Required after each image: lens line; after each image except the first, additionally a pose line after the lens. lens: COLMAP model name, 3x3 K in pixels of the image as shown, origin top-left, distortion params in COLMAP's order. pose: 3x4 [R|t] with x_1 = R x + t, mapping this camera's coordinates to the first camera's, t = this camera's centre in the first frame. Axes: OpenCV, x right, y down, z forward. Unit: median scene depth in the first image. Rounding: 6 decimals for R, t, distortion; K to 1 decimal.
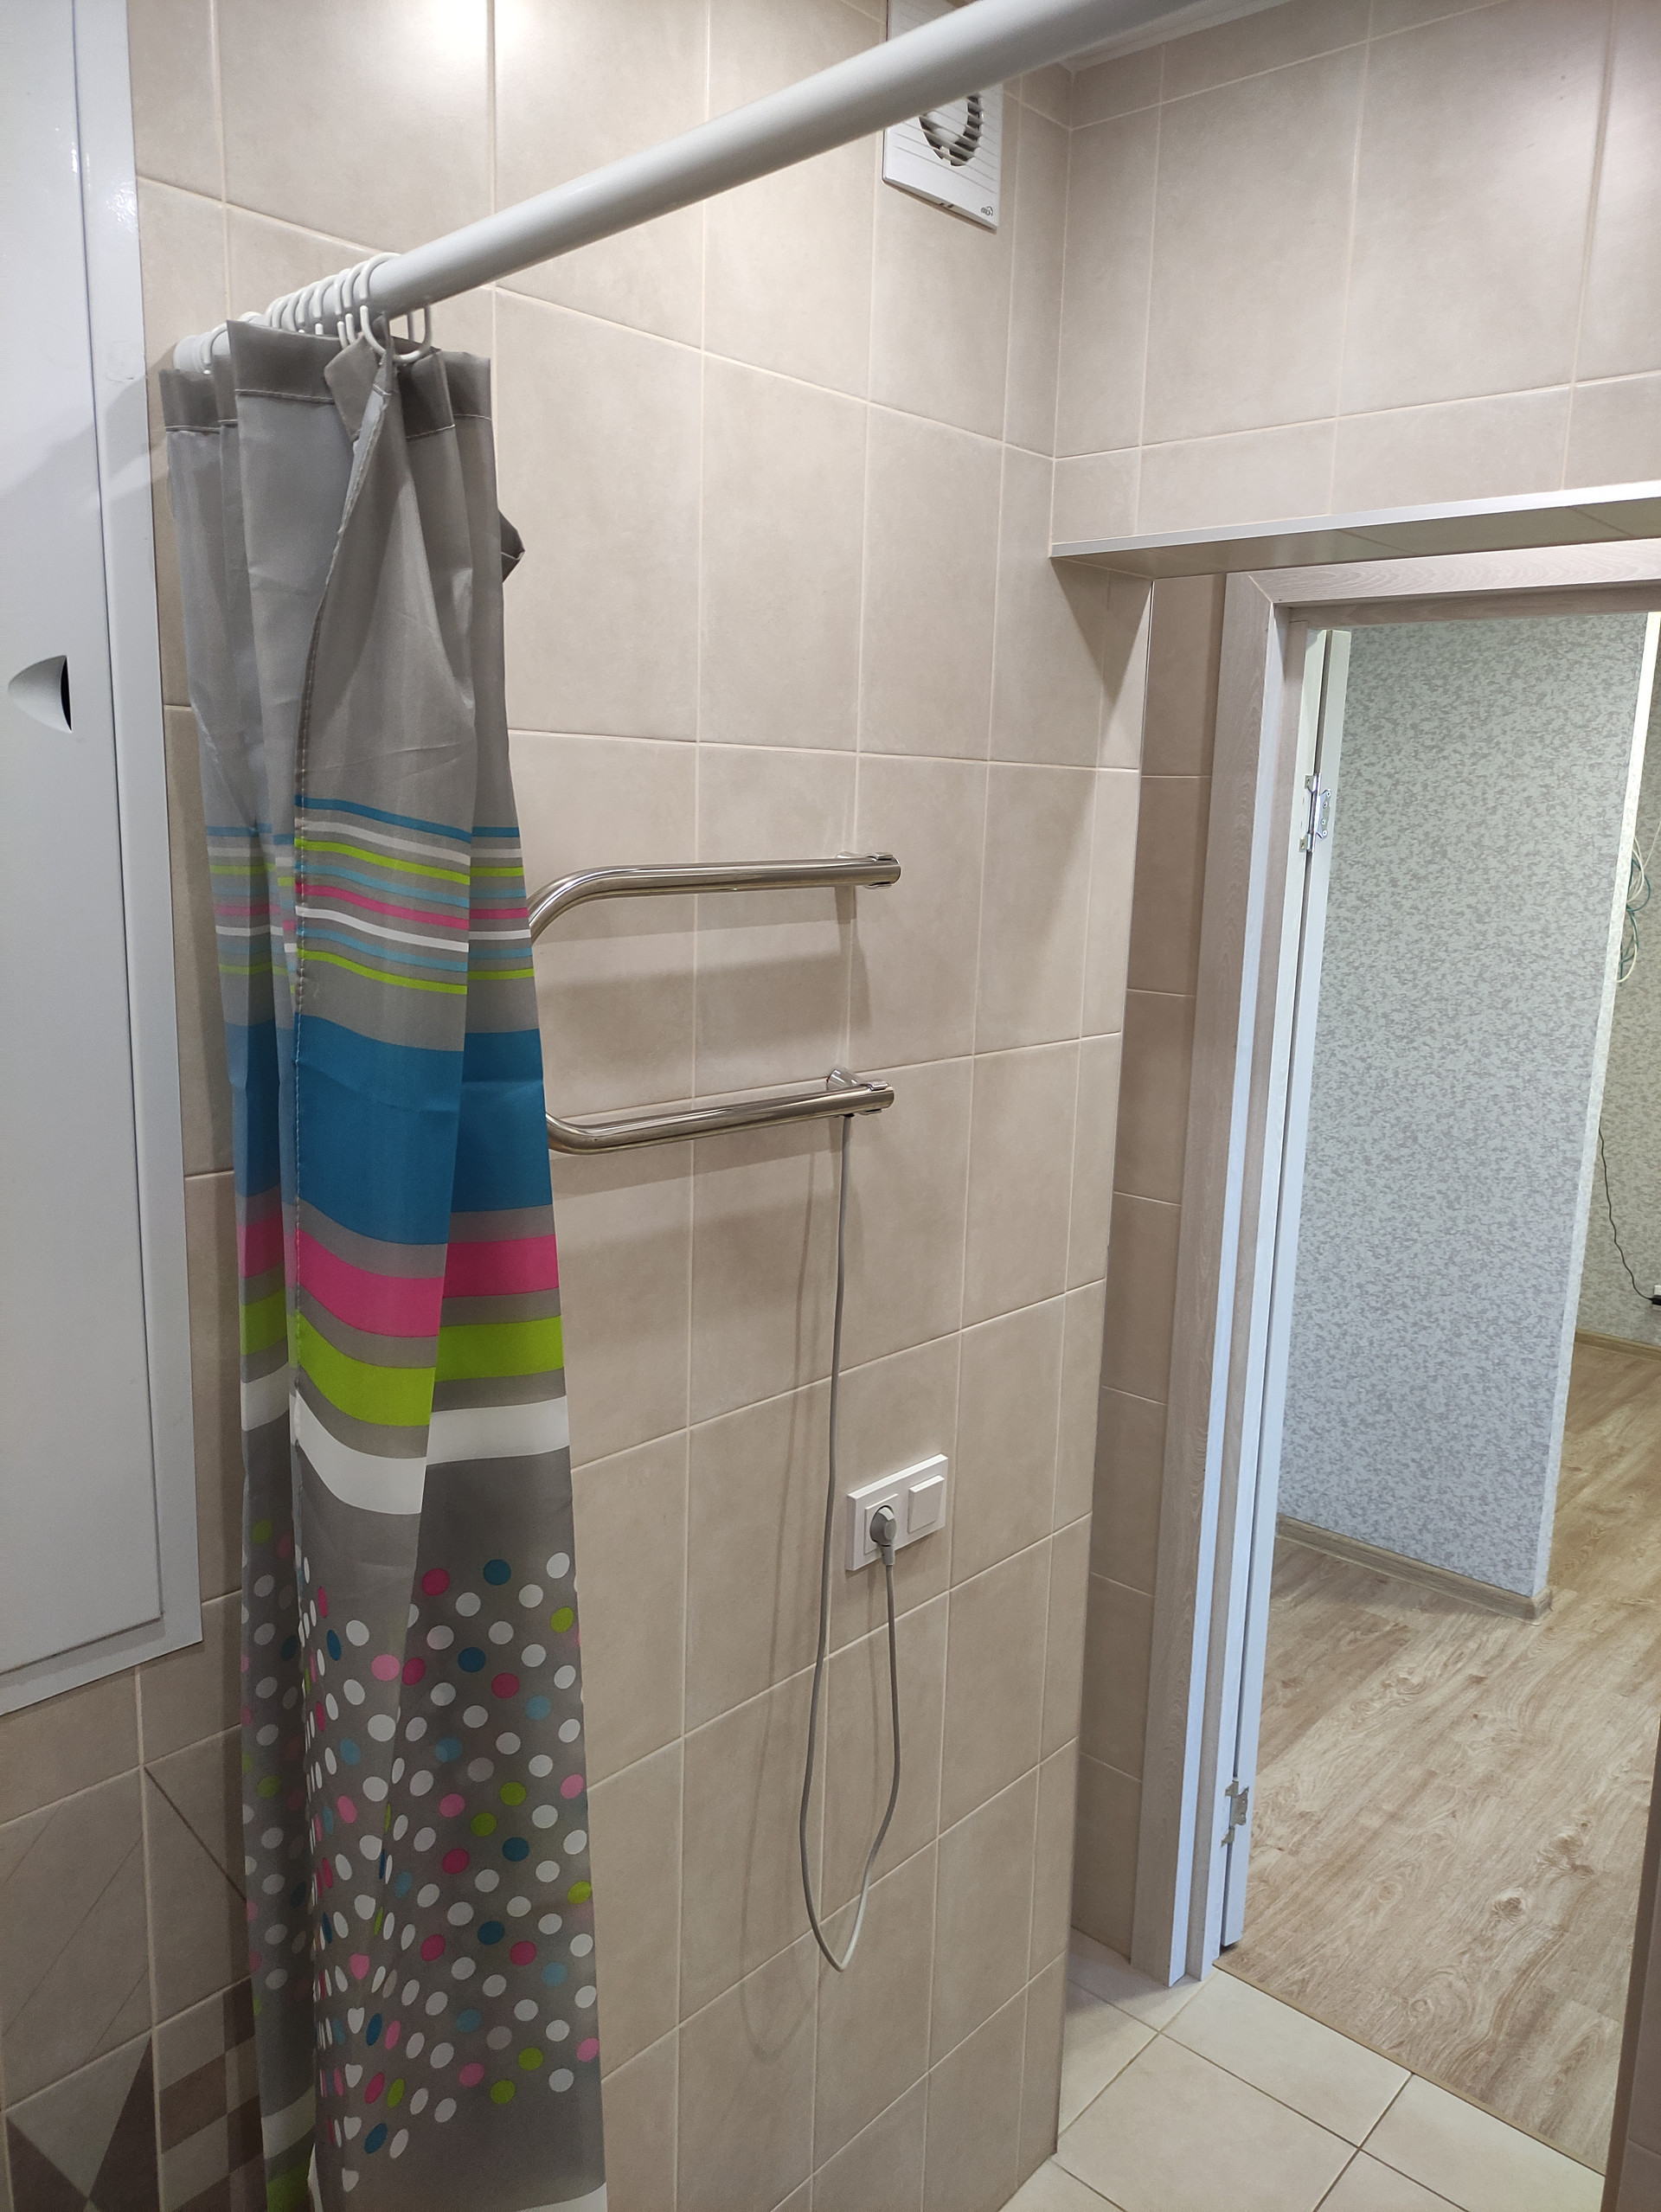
lens RADIAL K [[1647.9, 0, 817.8], [0, 1647.9, 1114.6], [0, 0, 1]] dist [0.048288, -0.030911]
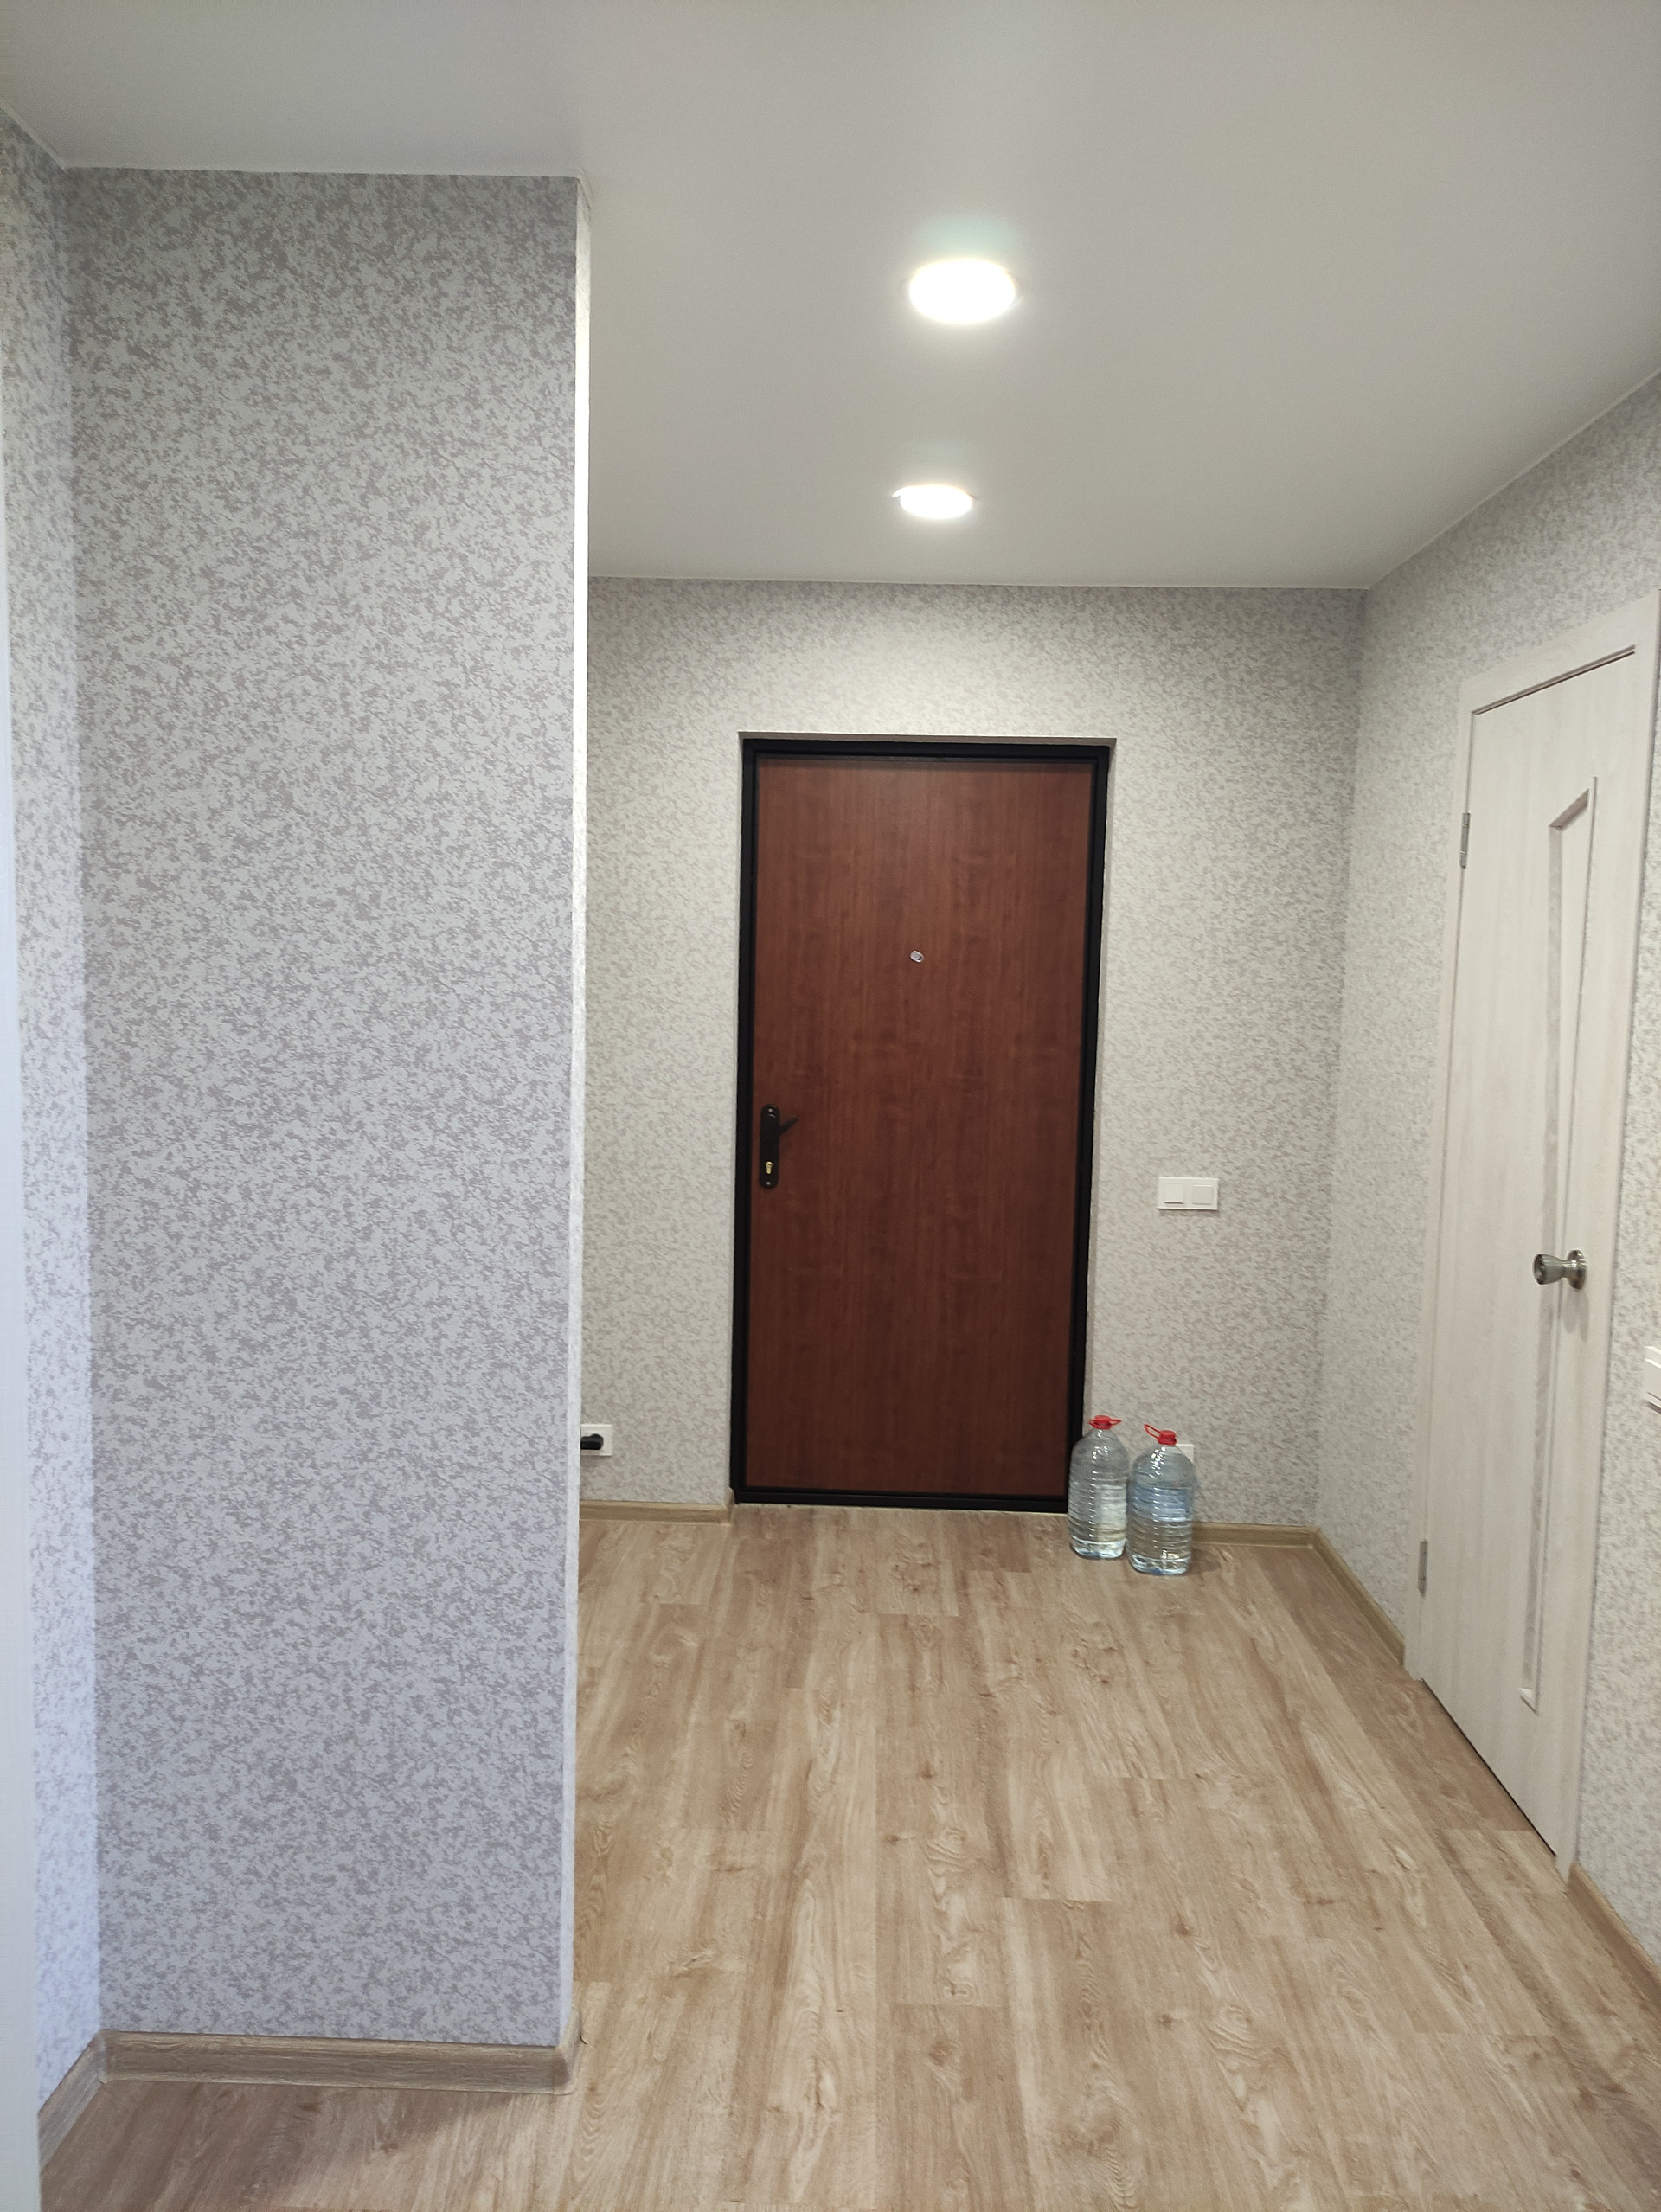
lens RADIAL K [[1647.9, 0, 830.3], [0, 1647.9, 1101.4], [0, 0, 1]] dist [0.048288, -0.030911]
pose [[0.760292, -0.072111, 0.645566, 0.142917], [0.118962, 0.992468, -0.029242, -0.015964], [-0.638595, 0.099030, 0.763144, 0.452844]]
